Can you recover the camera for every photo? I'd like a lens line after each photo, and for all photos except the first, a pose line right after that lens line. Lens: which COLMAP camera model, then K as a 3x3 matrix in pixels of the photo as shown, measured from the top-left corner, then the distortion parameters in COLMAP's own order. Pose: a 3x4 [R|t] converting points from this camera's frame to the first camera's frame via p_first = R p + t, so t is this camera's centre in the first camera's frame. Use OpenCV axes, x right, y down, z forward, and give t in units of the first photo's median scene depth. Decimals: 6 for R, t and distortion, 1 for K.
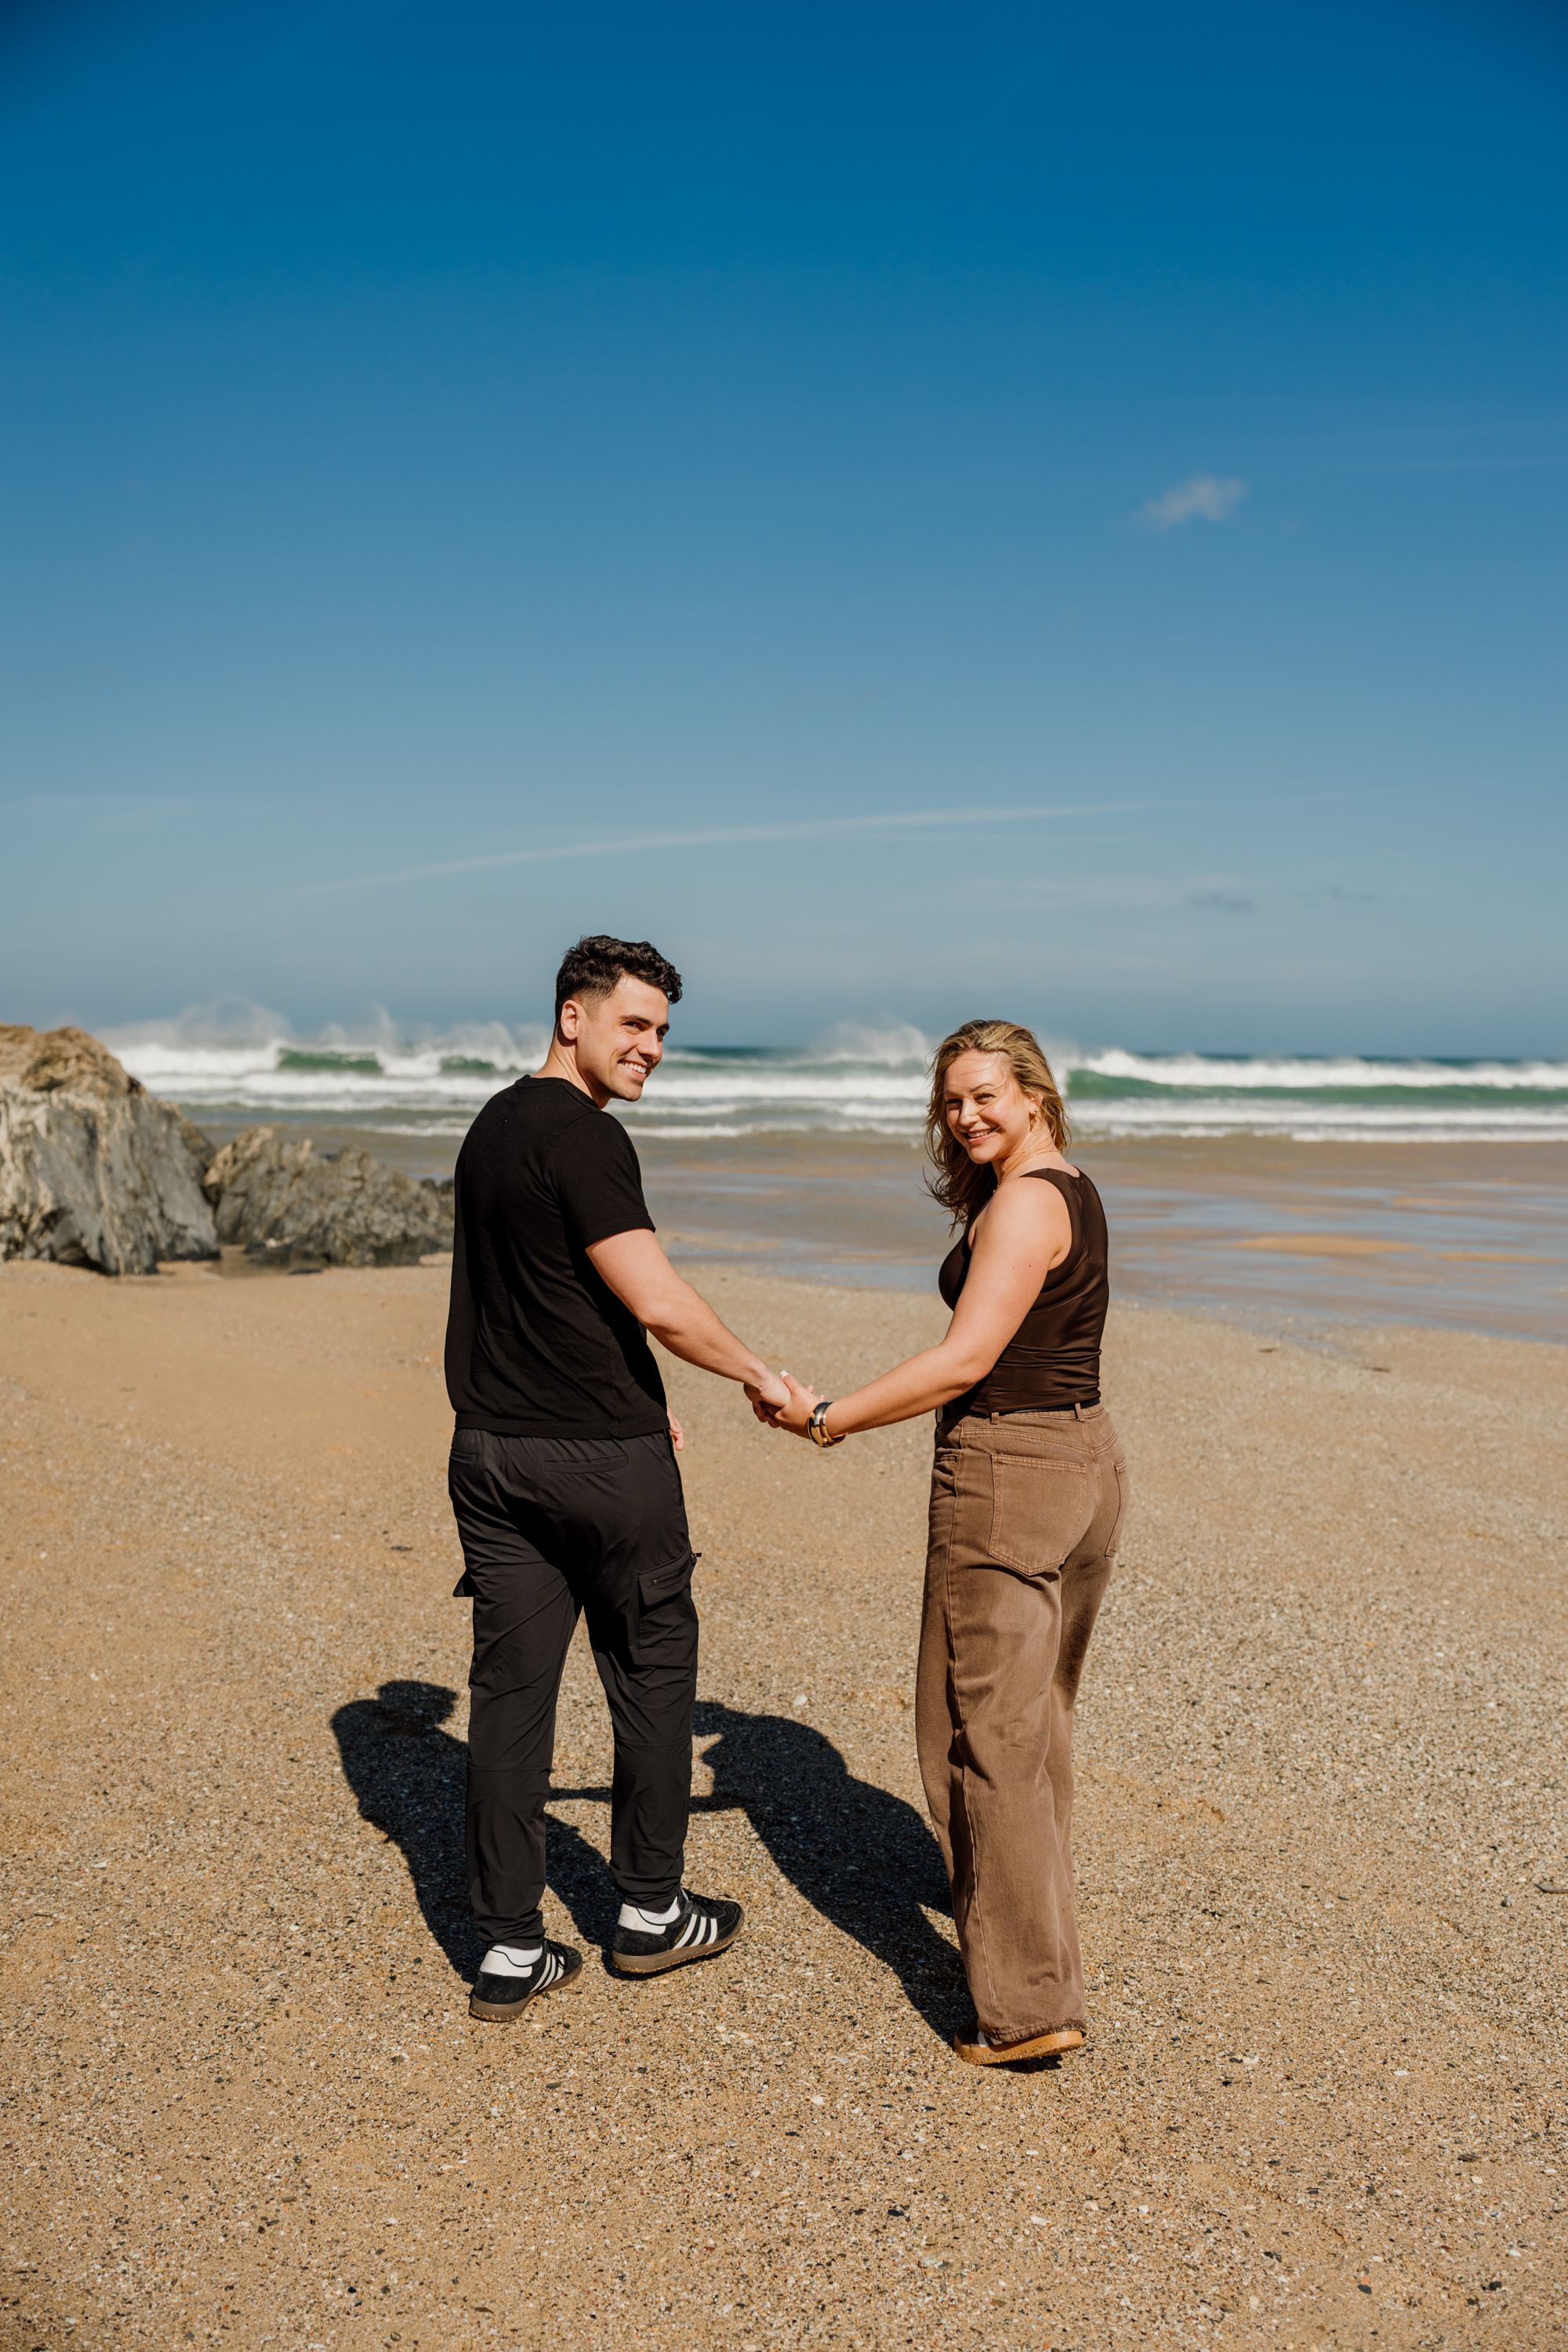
lens RADIAL K [[2883.4, 0, 782.5], [0, 2883.4, 1178.6], [0, 0, 1]] dist [-0.038026, 0.000000]
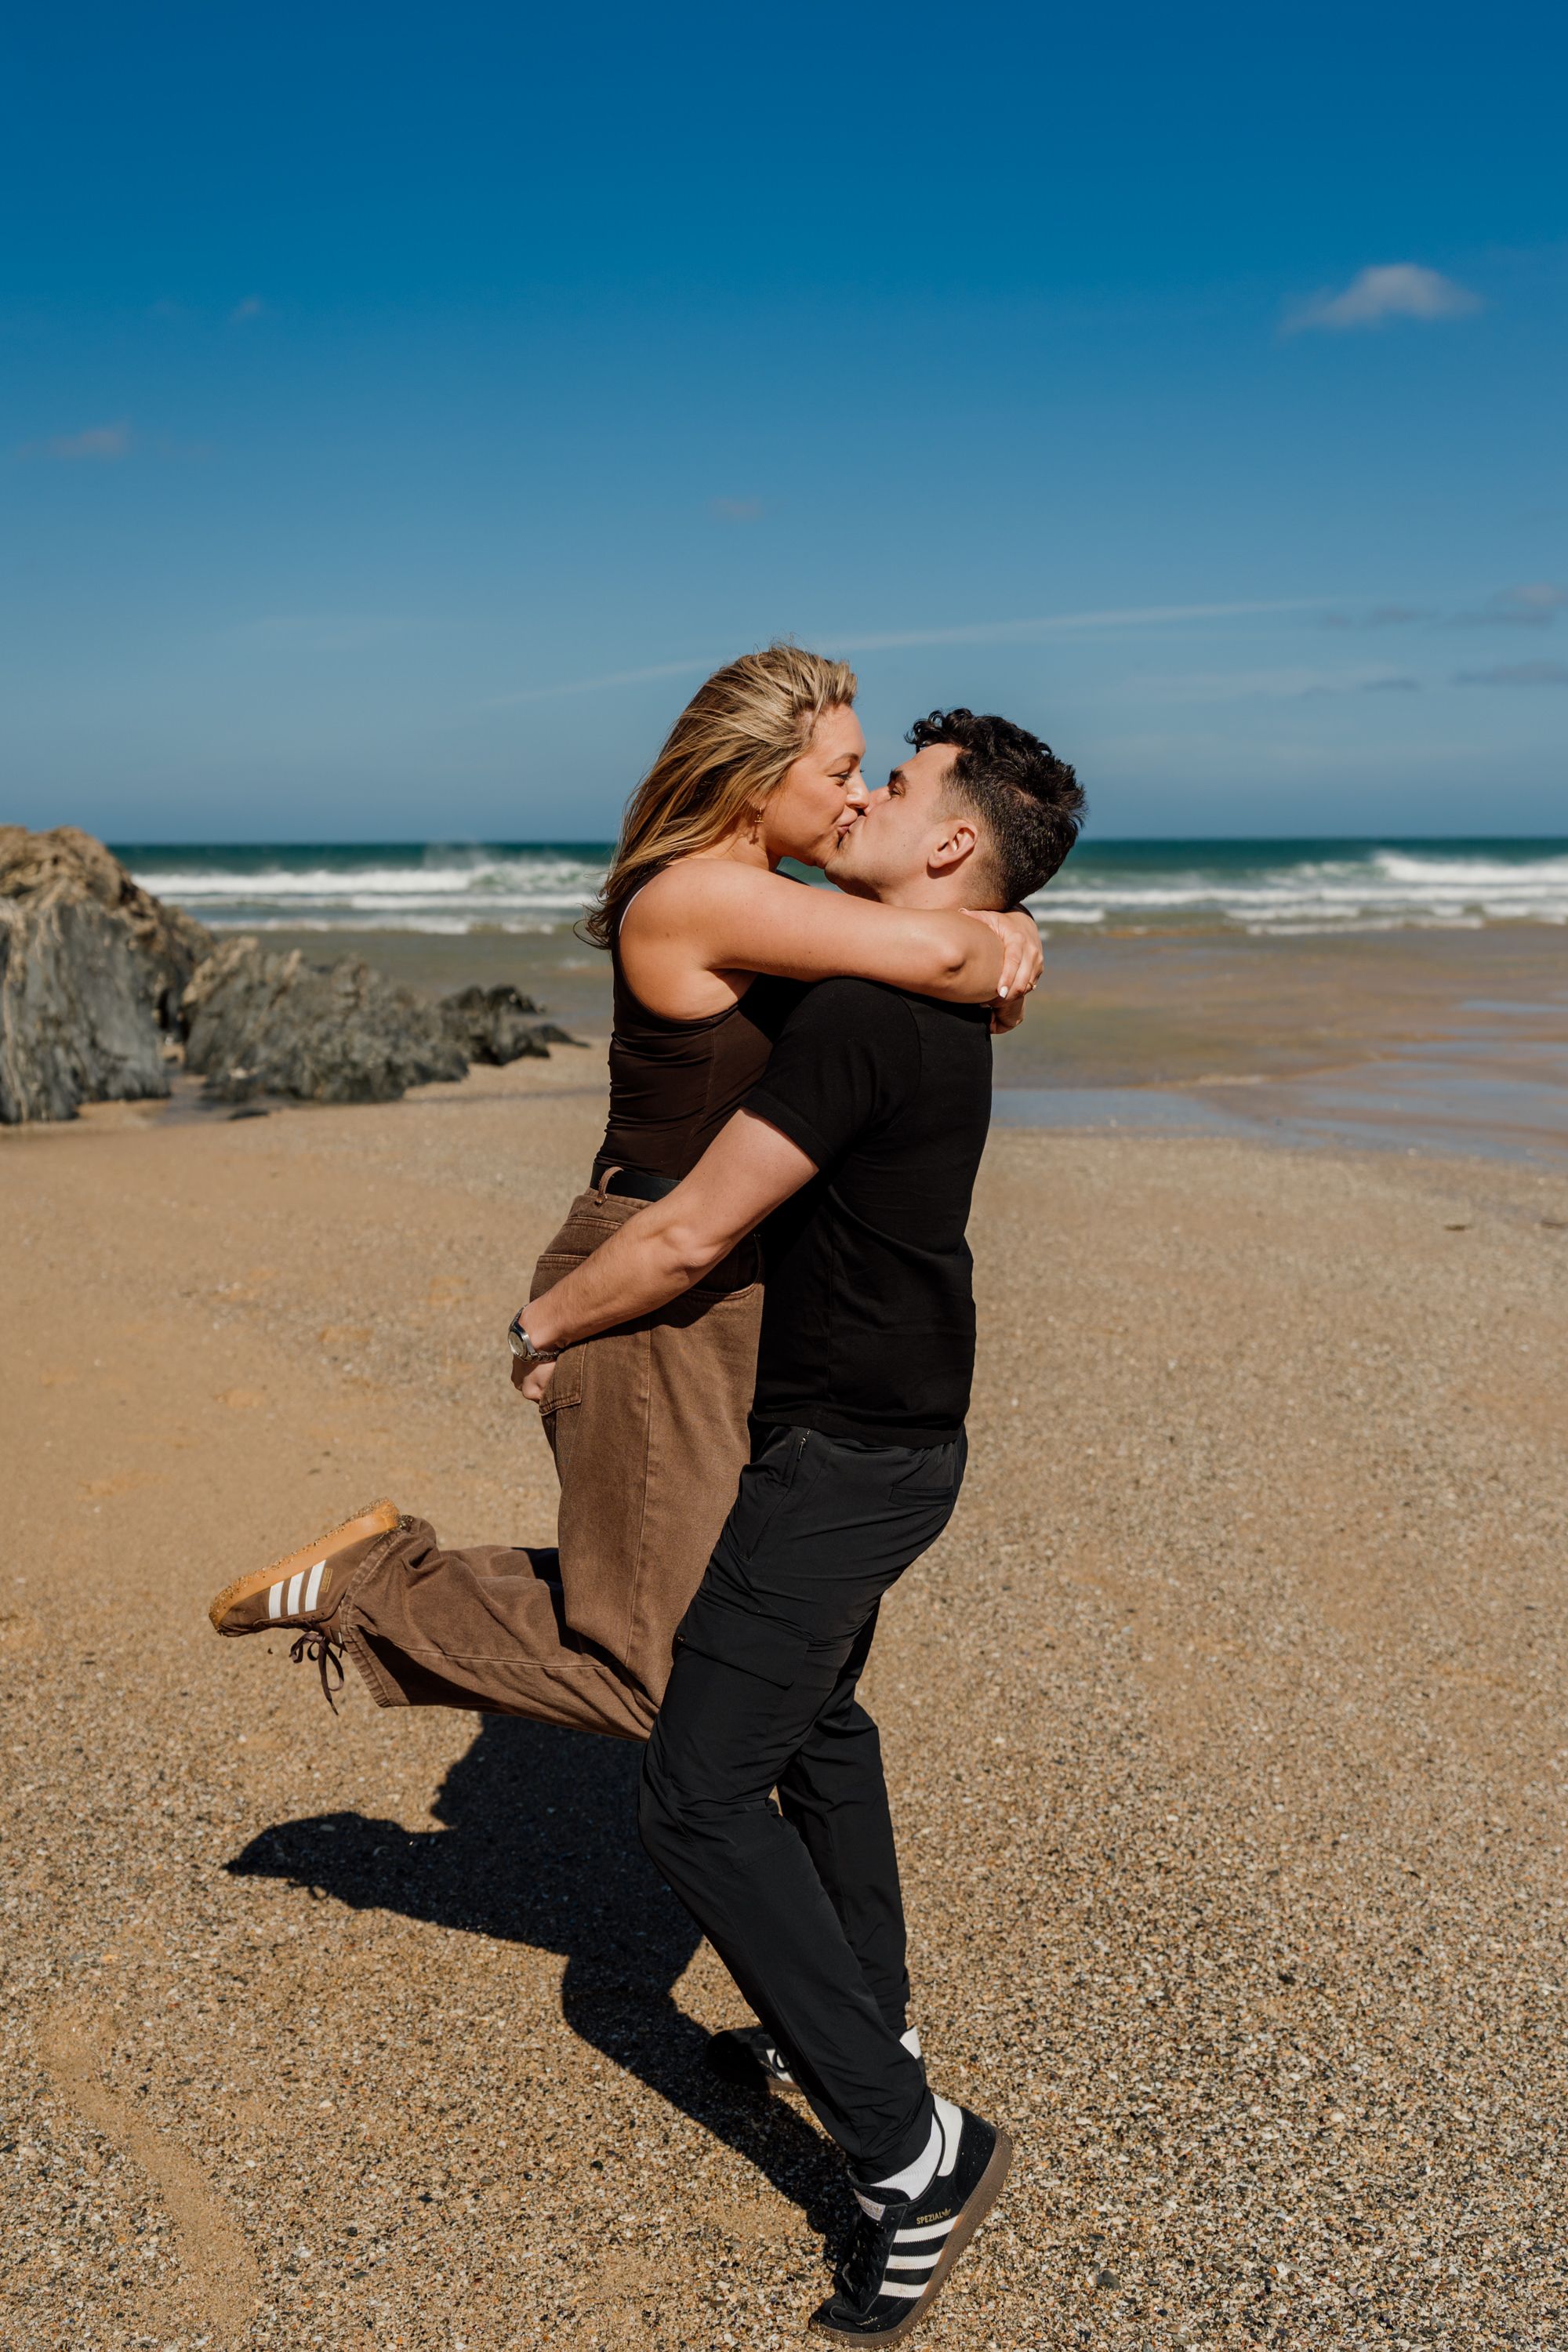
lens RADIAL K [[2376.9, 0, 778.9], [0, 2376.9, 1164.6], [0, 0, 1]] dist [-0.004814, 0.000000]
pose [[0.997229, -0.011062, -0.073560, 0.033436], [0.017411, 0.996122, 0.086246, -0.008835], [0.072320, -0.087288, 0.993555, 0.315189]]
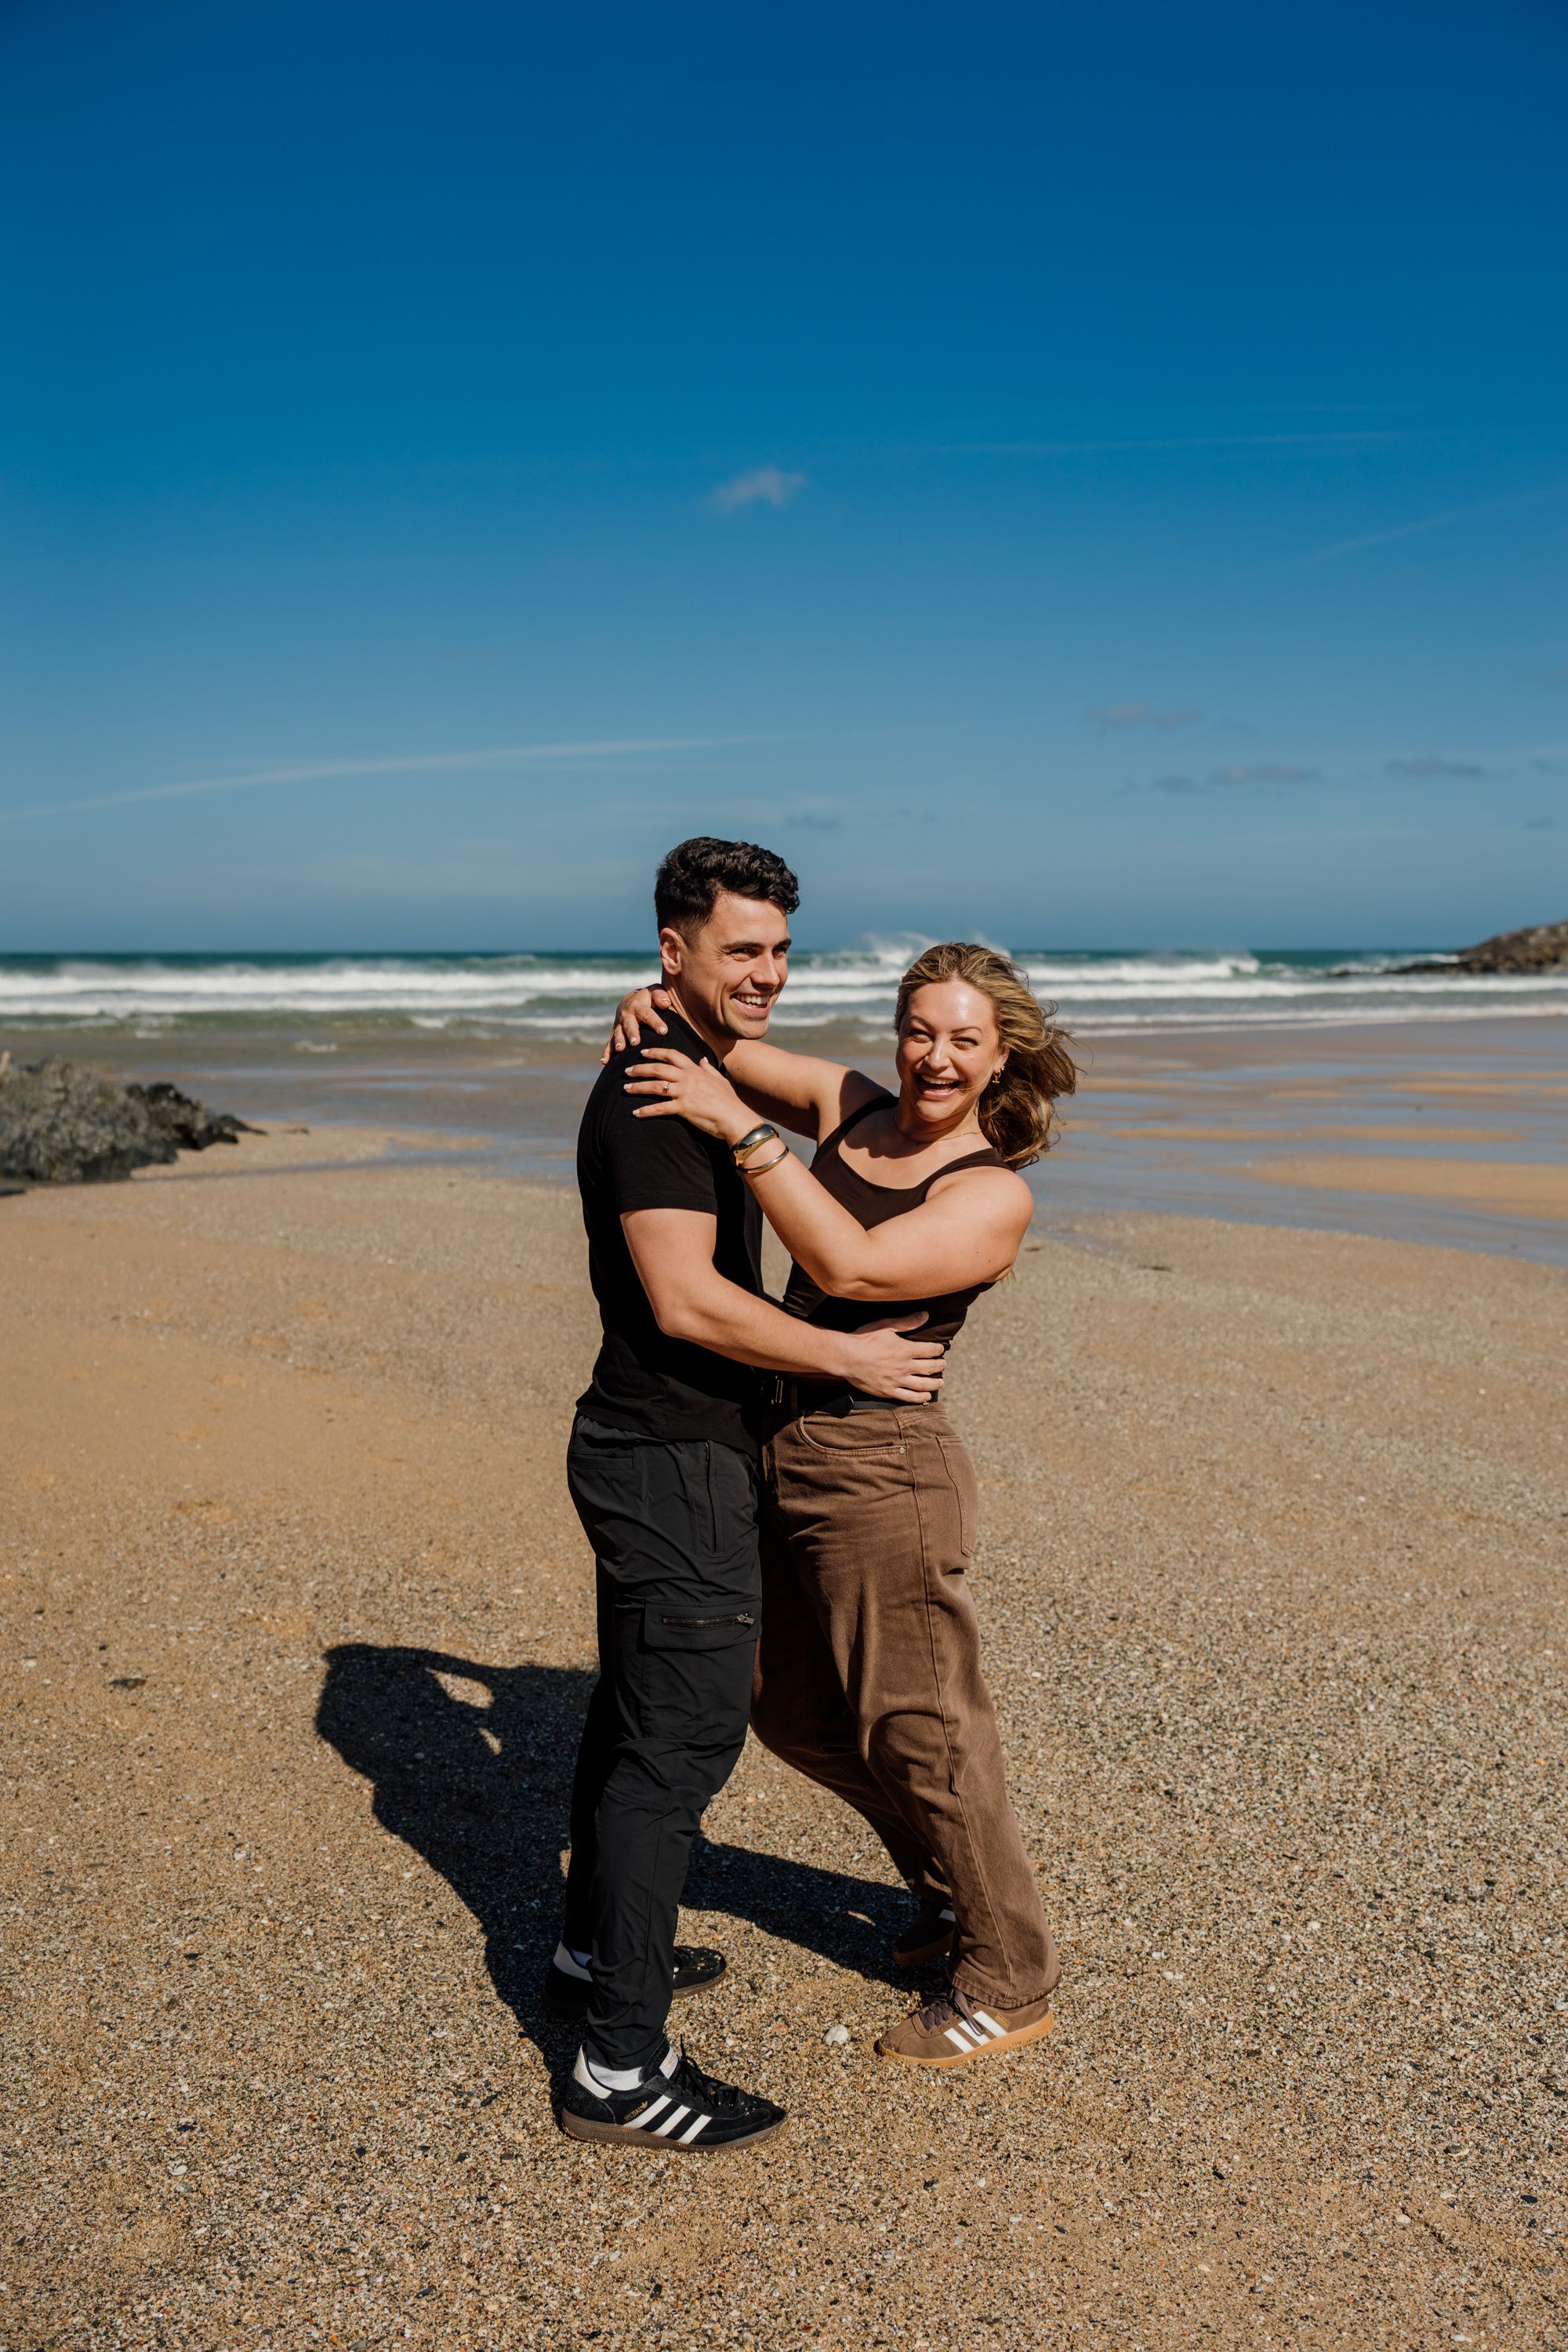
lens RADIAL K [[2251.7, 0, 796.5], [0, 2251.7, 1184.5], [0, 0, 1]] dist [0.013725, 0.000000]
pose [[0.986174, -0.034808, 0.162016, -0.027285], [0.025348, 0.997871, 0.060097, -0.008136], [-0.163763, -0.055159, 0.984956, 0.210827]]
